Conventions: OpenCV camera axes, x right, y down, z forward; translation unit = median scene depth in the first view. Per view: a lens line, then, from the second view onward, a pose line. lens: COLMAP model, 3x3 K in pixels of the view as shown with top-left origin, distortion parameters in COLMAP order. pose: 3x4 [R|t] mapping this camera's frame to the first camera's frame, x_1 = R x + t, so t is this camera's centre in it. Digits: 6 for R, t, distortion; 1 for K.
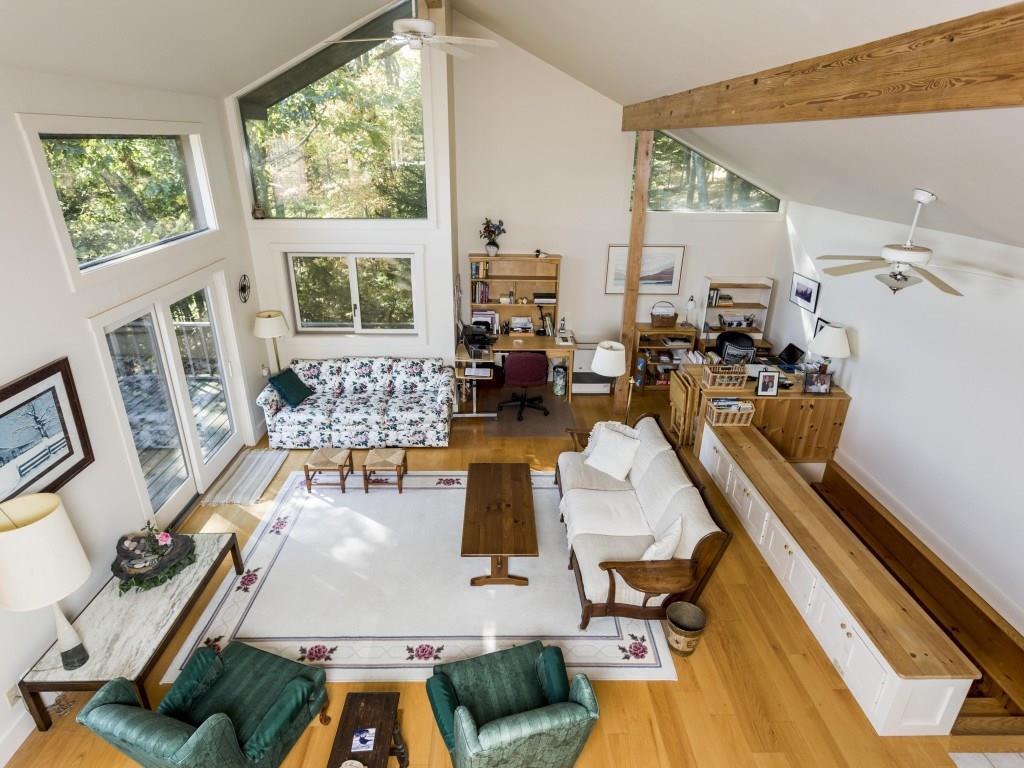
lens RADIAL K [[564.8, 0, 510.9], [0, 564.8, 380.2], [0, 0, 1]] dist [0.011045, 0.000976]
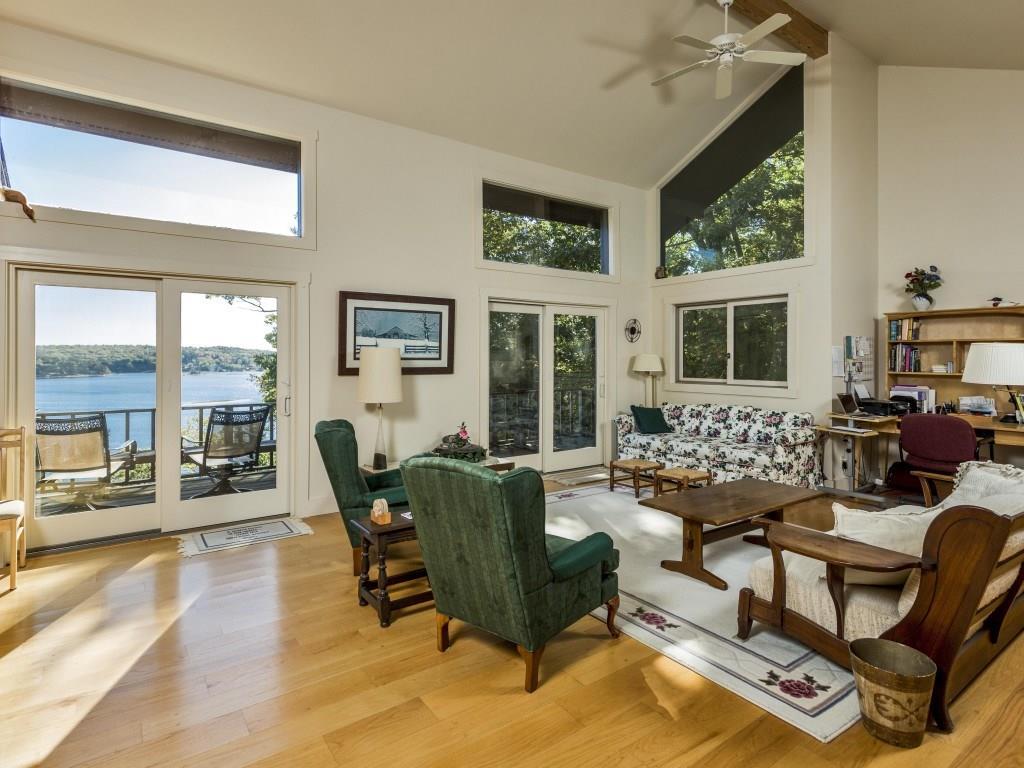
lens RADIAL K [[564.8, 0, 501.6], [0, 564.8, 363.5], [0, 0, 1]] dist [0.011045, 0.000976]
pose [[0.554017, -0.012124, -0.832417, 0.349579], [-0.323894, 0.917976, -0.228939, 0.252907], [0.766915, 0.396451, 0.504647, 0.205271]]
